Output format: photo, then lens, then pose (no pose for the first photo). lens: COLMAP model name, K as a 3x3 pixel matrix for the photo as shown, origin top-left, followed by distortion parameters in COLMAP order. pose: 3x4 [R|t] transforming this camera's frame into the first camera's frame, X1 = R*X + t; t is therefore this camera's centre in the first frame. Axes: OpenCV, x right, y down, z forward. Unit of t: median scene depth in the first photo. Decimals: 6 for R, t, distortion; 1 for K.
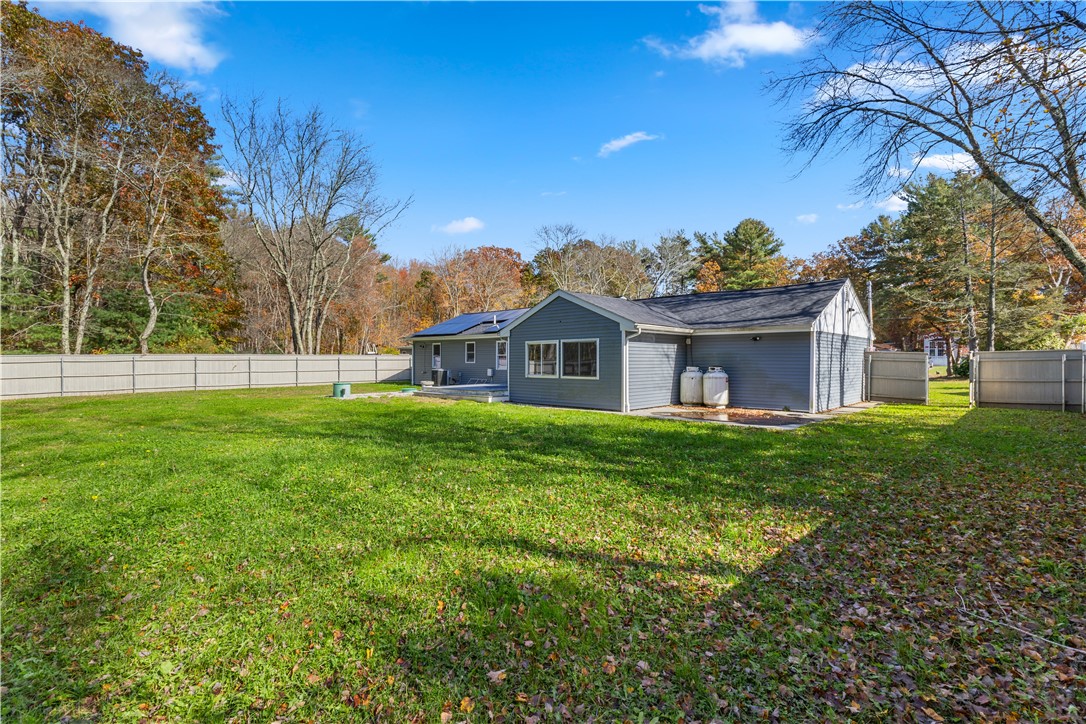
lens RADIAL K [[499.4, 0, 541.9], [0, 499.4, 362.4], [0, 0, 1]] dist [0.003707, 0.000316]
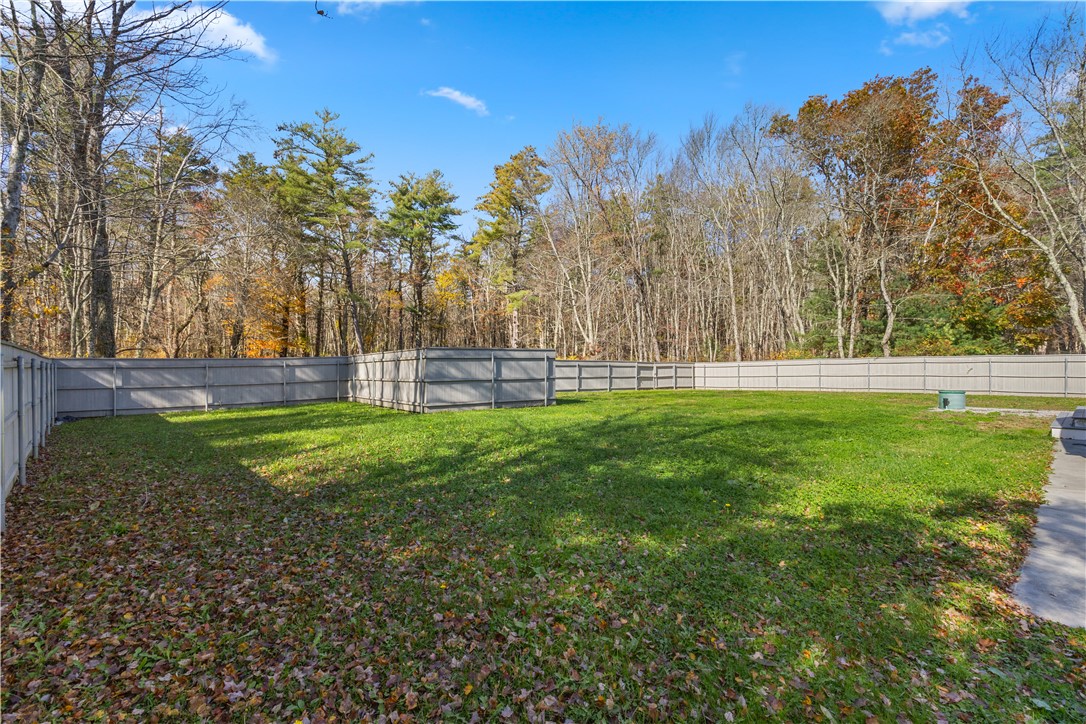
lens RADIAL K [[499.4, 0, 545.3], [0, 499.4, 358.5], [0, 0, 1]] dist [0.003707, 0.000316]
pose [[-0.011158, -0.013627, -0.999845, 0.336071], [0.004950, 0.999894, -0.013683, -0.003505], [0.999925, -0.005102, -0.011090, 0.288501]]
